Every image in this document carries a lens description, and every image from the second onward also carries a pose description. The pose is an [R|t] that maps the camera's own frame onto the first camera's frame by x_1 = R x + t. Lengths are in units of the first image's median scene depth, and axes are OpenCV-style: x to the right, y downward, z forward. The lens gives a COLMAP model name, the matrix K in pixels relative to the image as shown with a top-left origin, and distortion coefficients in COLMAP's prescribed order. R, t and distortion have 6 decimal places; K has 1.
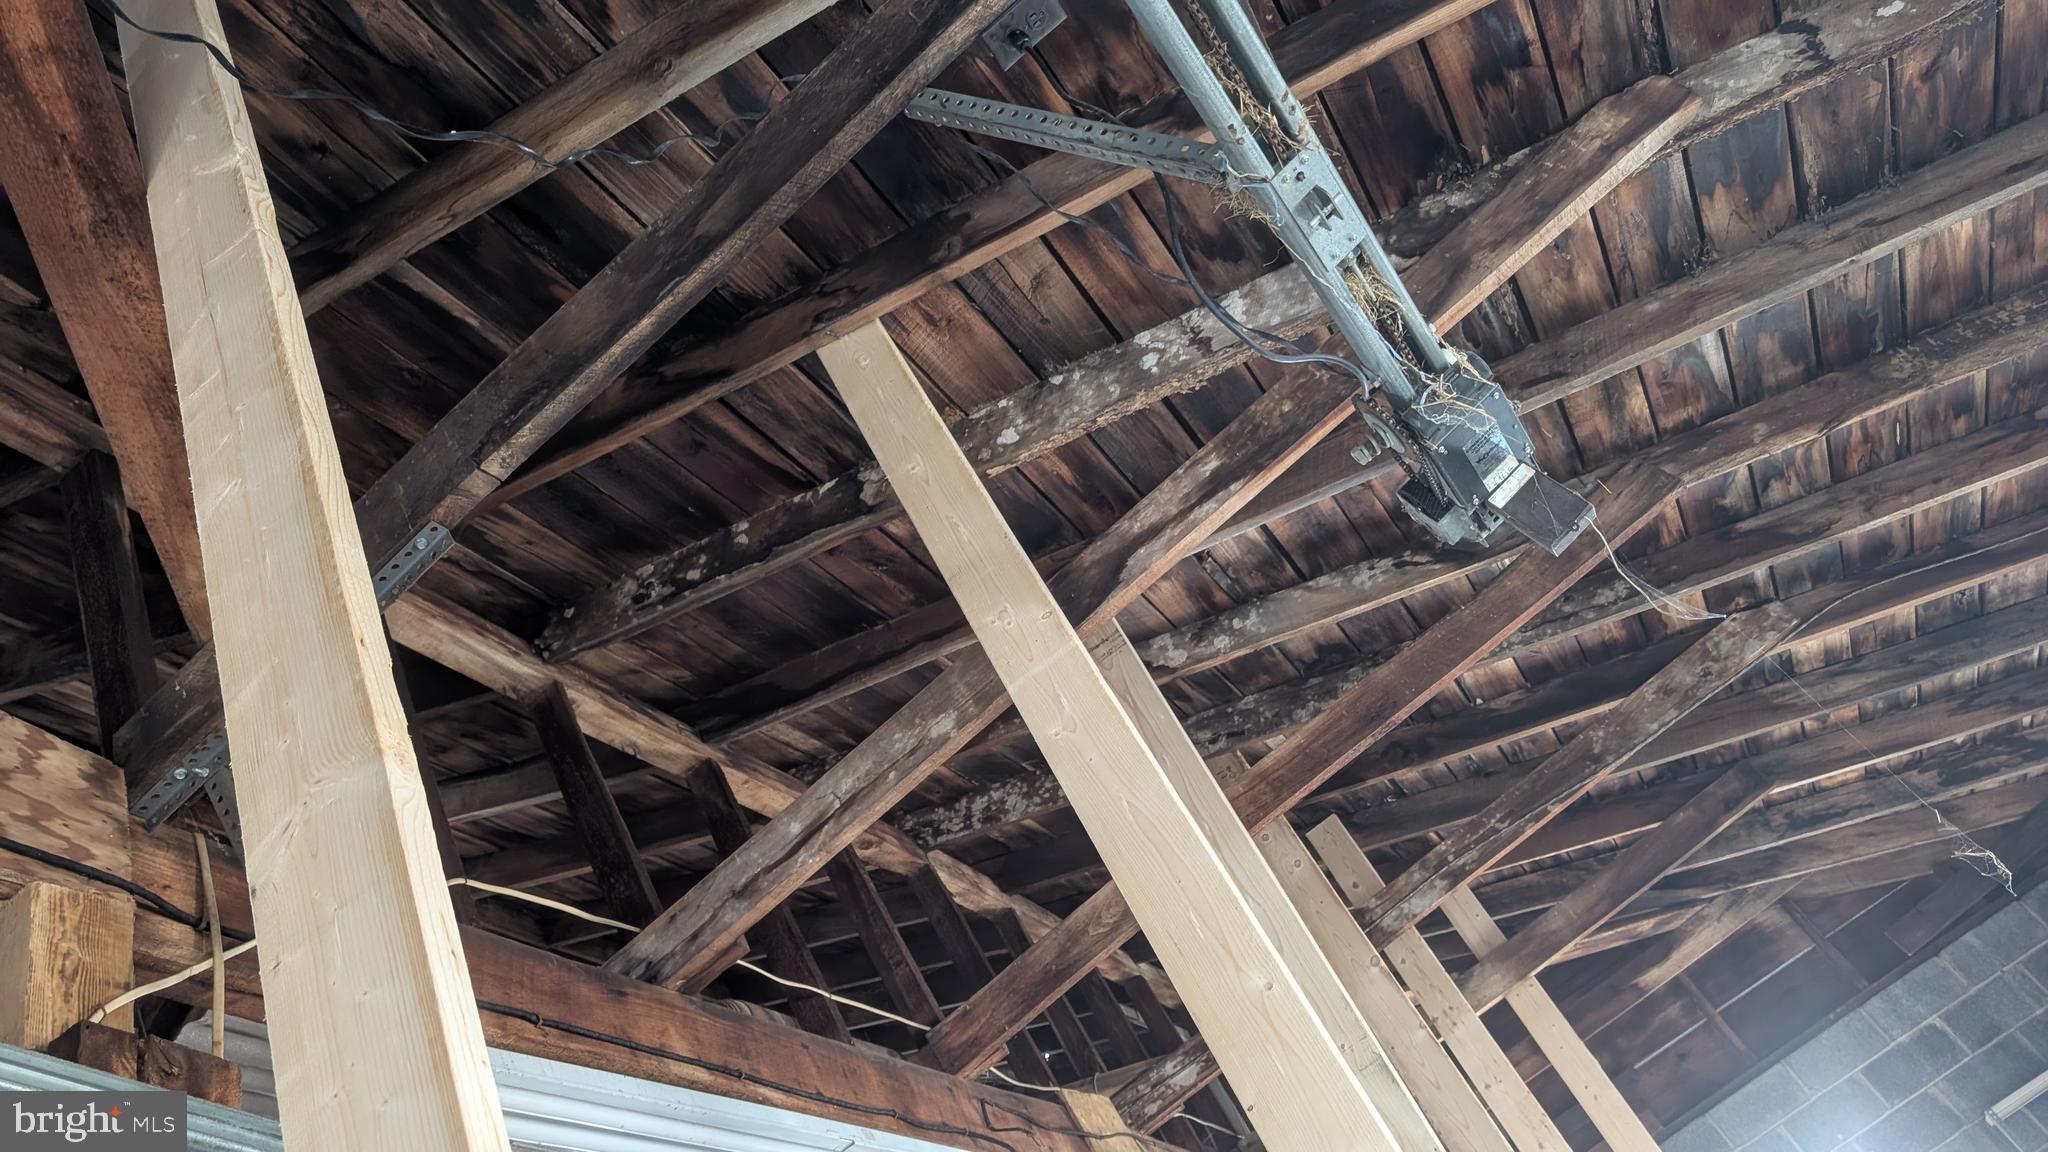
lens RADIAL K [[1471.4, 0, 1025.6], [0, 1471.4, 595.7], [0, 0, 1]] dist [0.008032, -0.000760]
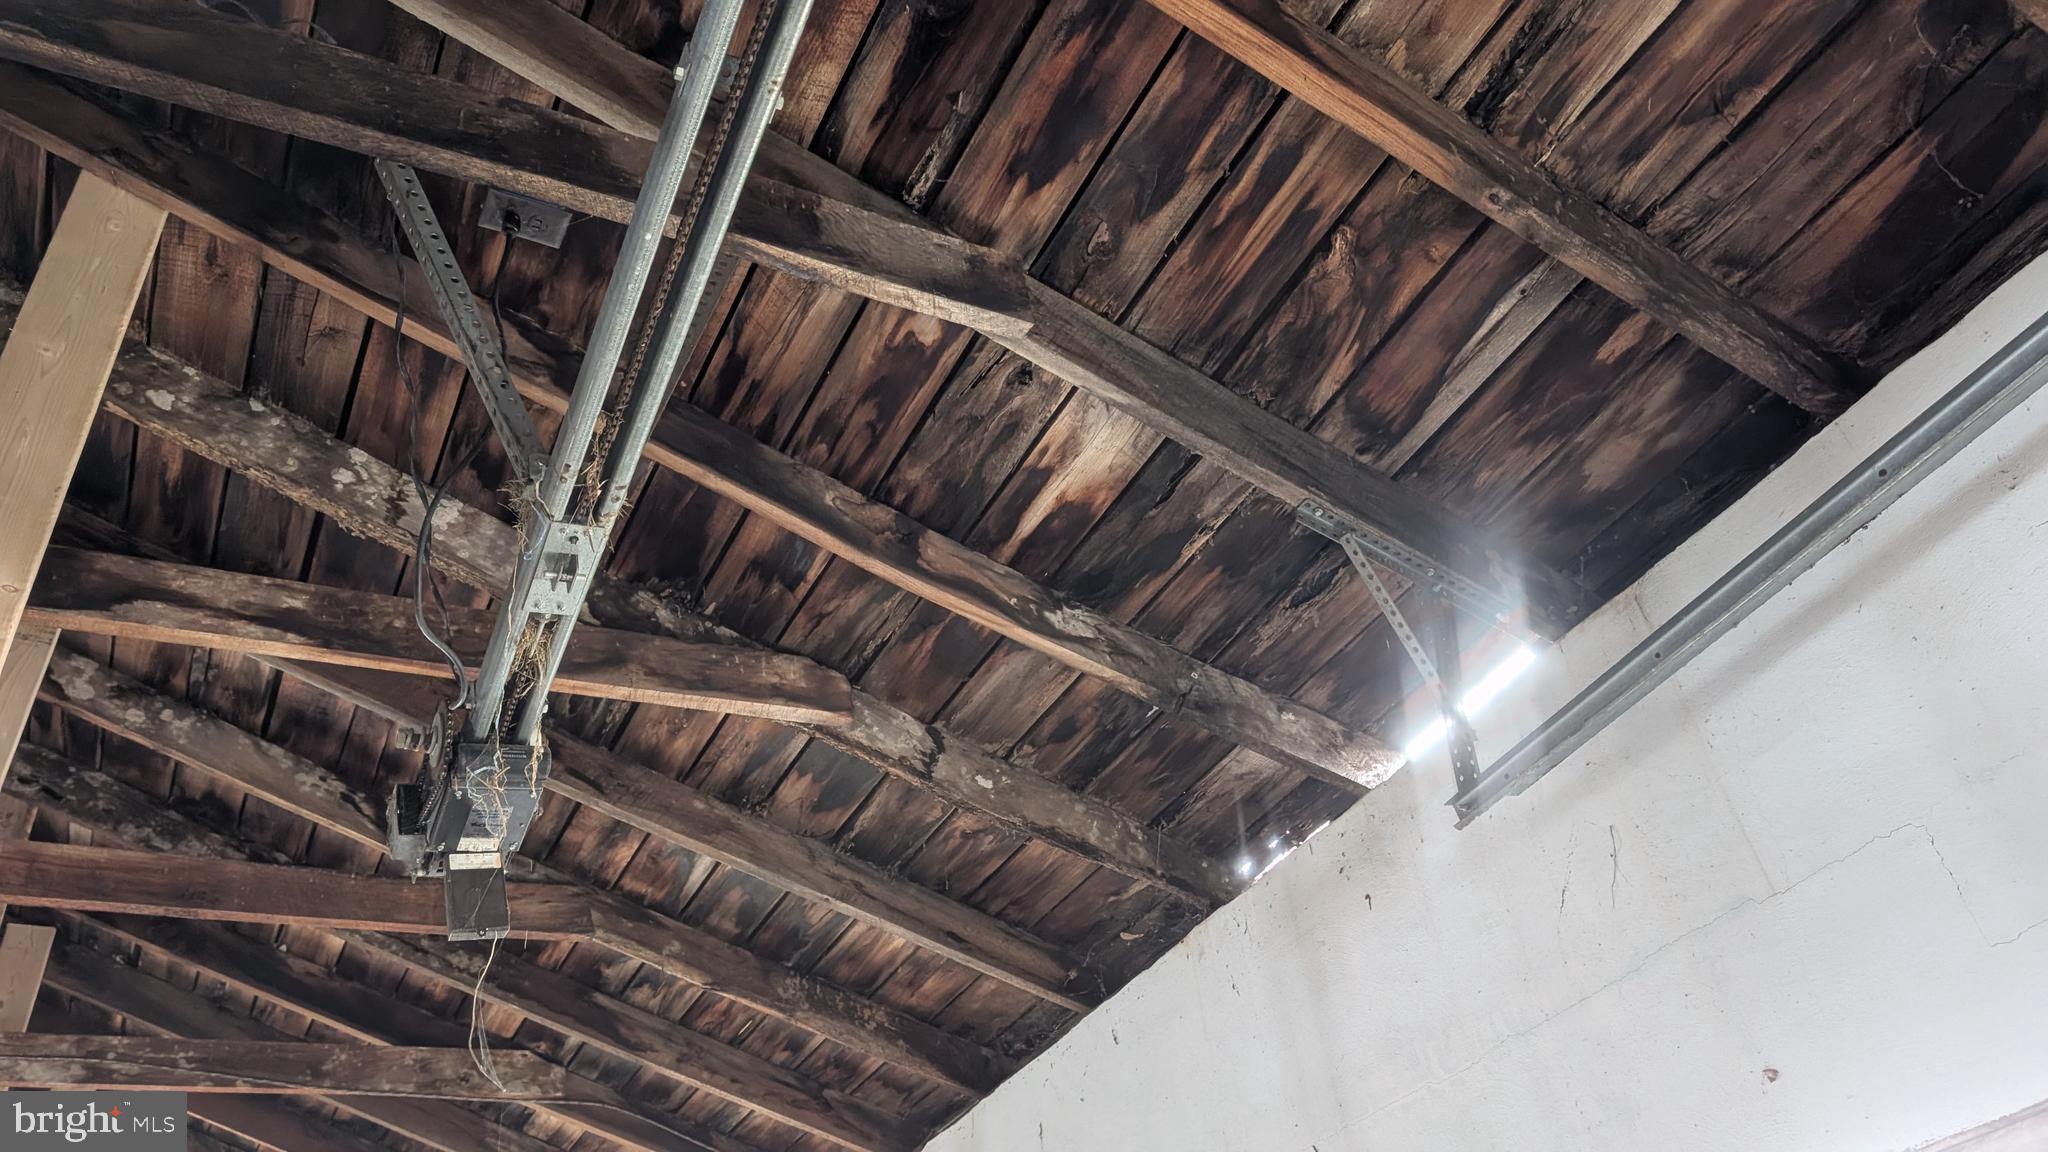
lens RADIAL K [[1570.8, 0, 1033.5], [0, 1570.8, 582.4], [0, 0, 1]] dist [0.033852, -0.009828]
pose [[0.499338, 0.756833, 0.421741, -0.072033], [-0.675844, 0.644827, -0.356977, -0.053058], [-0.542122, -0.106779, 0.833488, -0.098353]]
